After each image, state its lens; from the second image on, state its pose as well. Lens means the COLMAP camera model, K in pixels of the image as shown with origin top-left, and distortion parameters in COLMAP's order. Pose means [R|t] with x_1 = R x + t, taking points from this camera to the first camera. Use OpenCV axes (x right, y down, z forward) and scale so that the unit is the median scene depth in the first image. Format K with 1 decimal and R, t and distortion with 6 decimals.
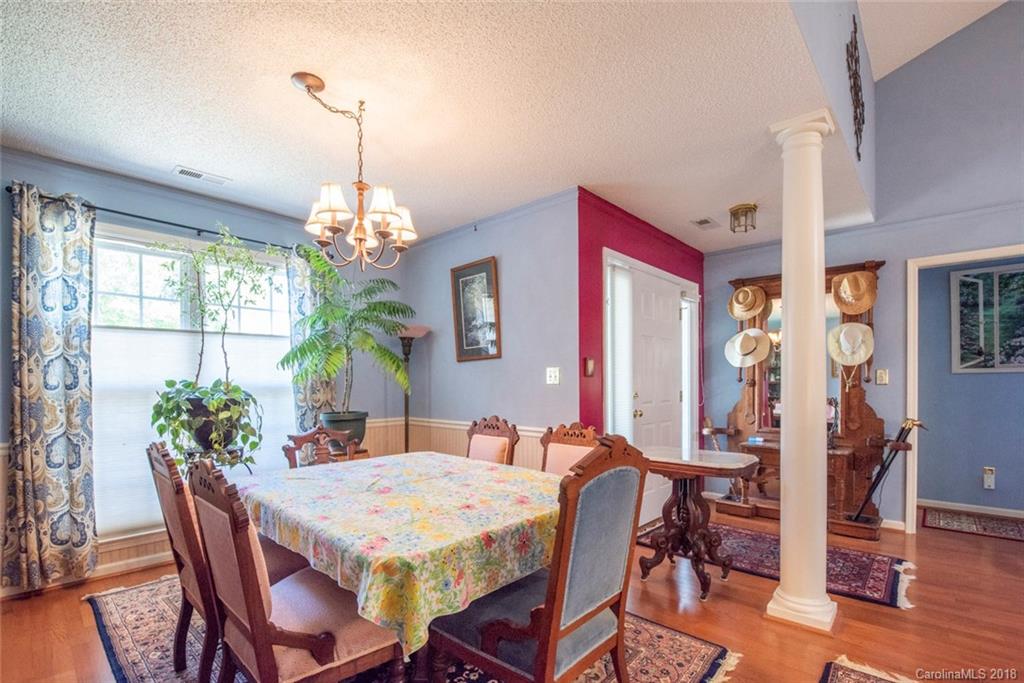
lens RADIAL K [[465.3, 0, 509.0], [0, 465.3, 382.8], [0, 0, 1]] dist [-0.001335, -0.000176]
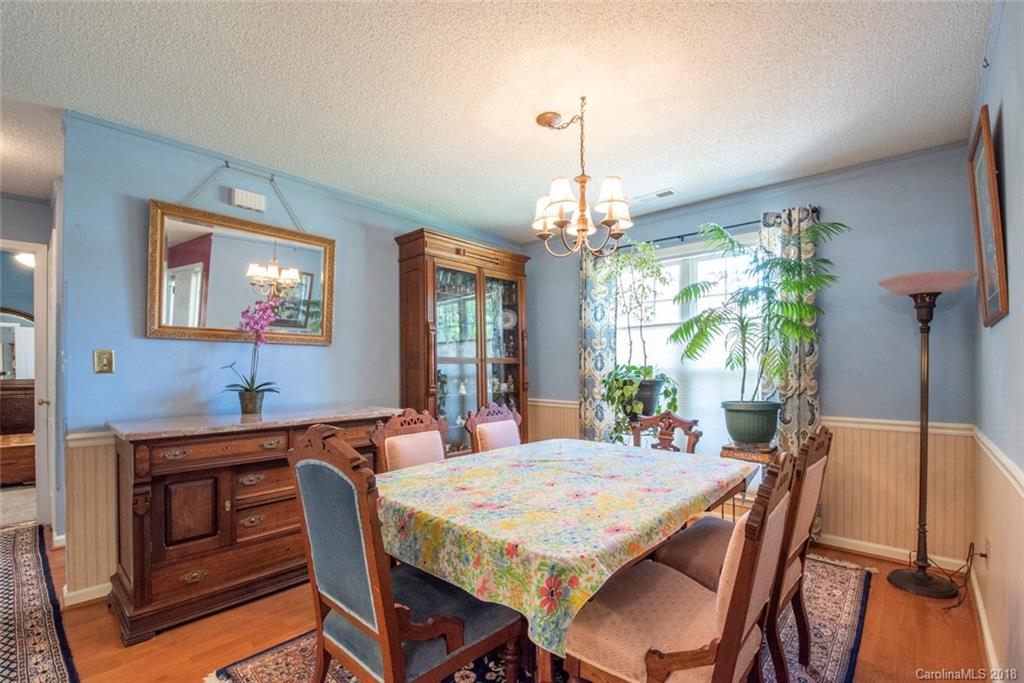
lens RADIAL K [[454.4, 0, 513.7], [0, 454.4, 364.2], [0, 0, 1]] dist [-0.001258, -0.013626]
pose [[0.026025, -0.003317, -0.999656, 0.629417], [0.002576, 0.999991, -0.003252, -0.004642], [0.999658, -0.002490, 0.026033, 0.743508]]
